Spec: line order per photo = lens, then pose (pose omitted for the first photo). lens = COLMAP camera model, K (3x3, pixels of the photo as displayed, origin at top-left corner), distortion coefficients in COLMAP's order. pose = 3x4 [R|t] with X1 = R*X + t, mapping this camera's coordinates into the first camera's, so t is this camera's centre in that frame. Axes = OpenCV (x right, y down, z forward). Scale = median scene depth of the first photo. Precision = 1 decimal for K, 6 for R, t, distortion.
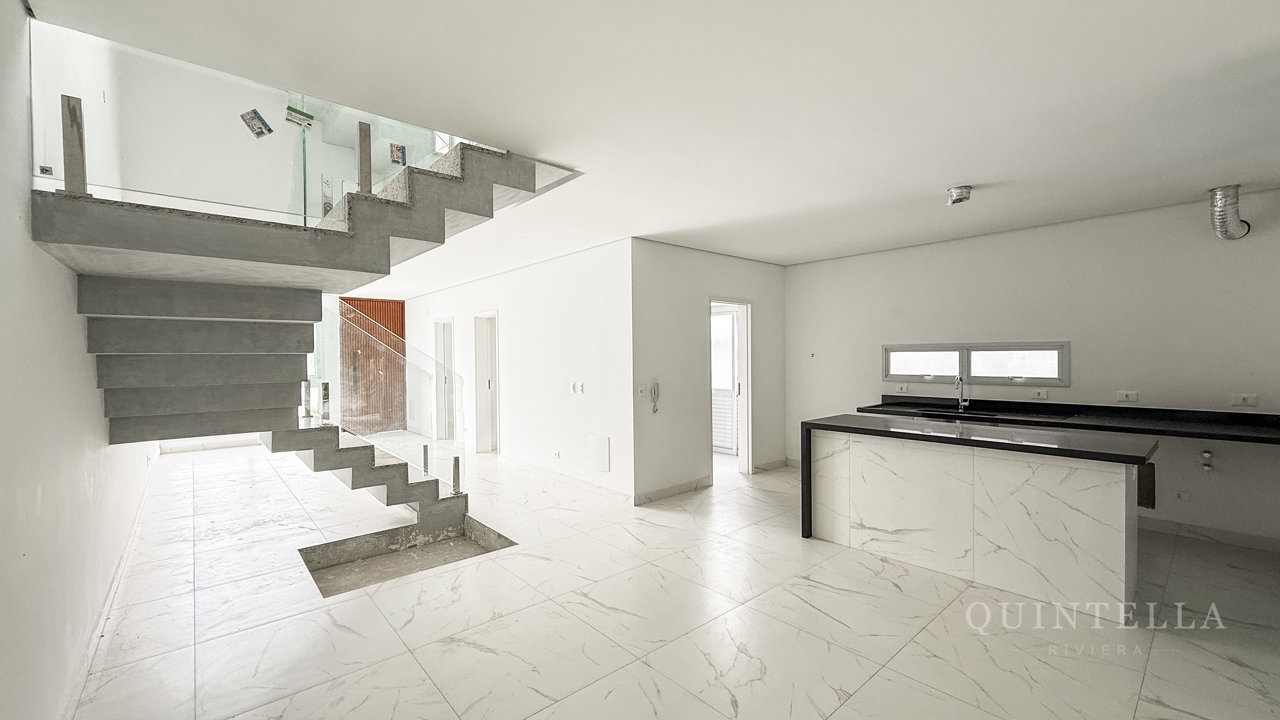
lens RADIAL K [[506.2, 0, 637.0], [0, 506.2, 359.1], [0, 0, 1]] dist [-0.006108, 0.000669]
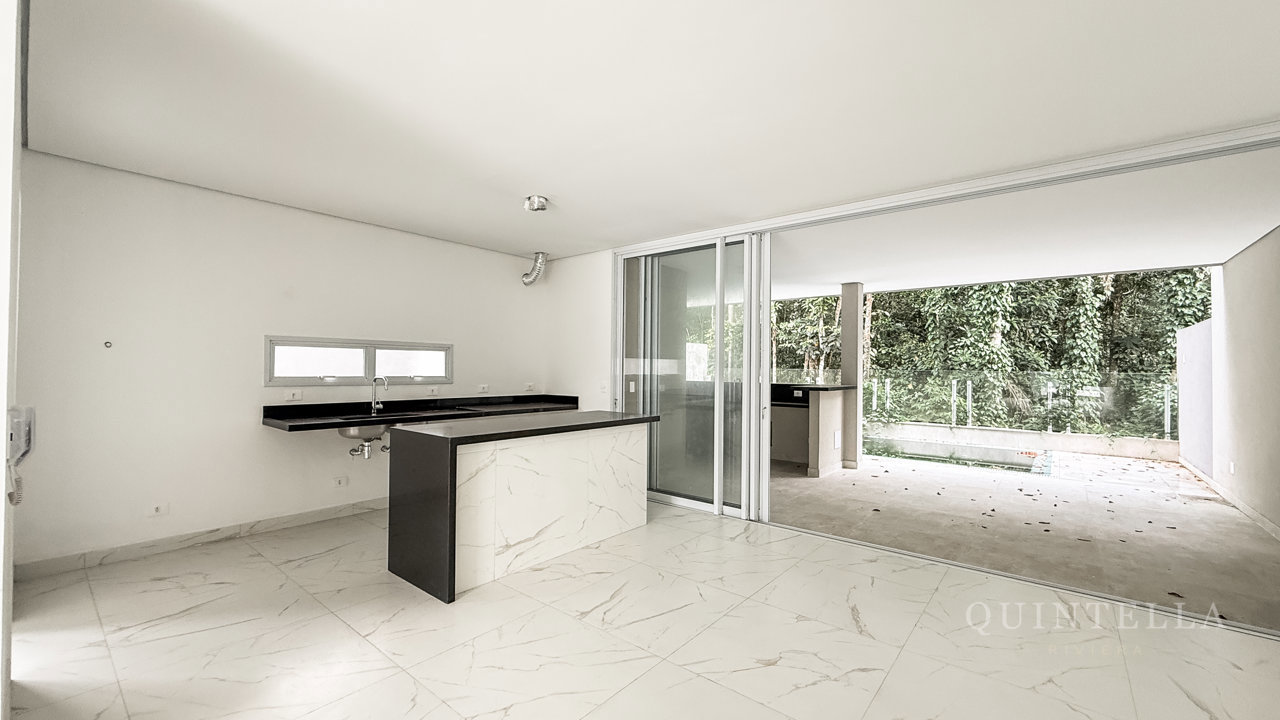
lens RADIAL K [[506.2, 0, 637.2], [0, 506.2, 366.7], [0, 0, 1]] dist [-0.006108, 0.000669]
pose [[-0.157153, 0.009391, 0.987530, -0.326948], [-0.000806, 0.999953, -0.009637, 0.025281], [-0.987574, -0.002310, -0.157138, 0.687541]]
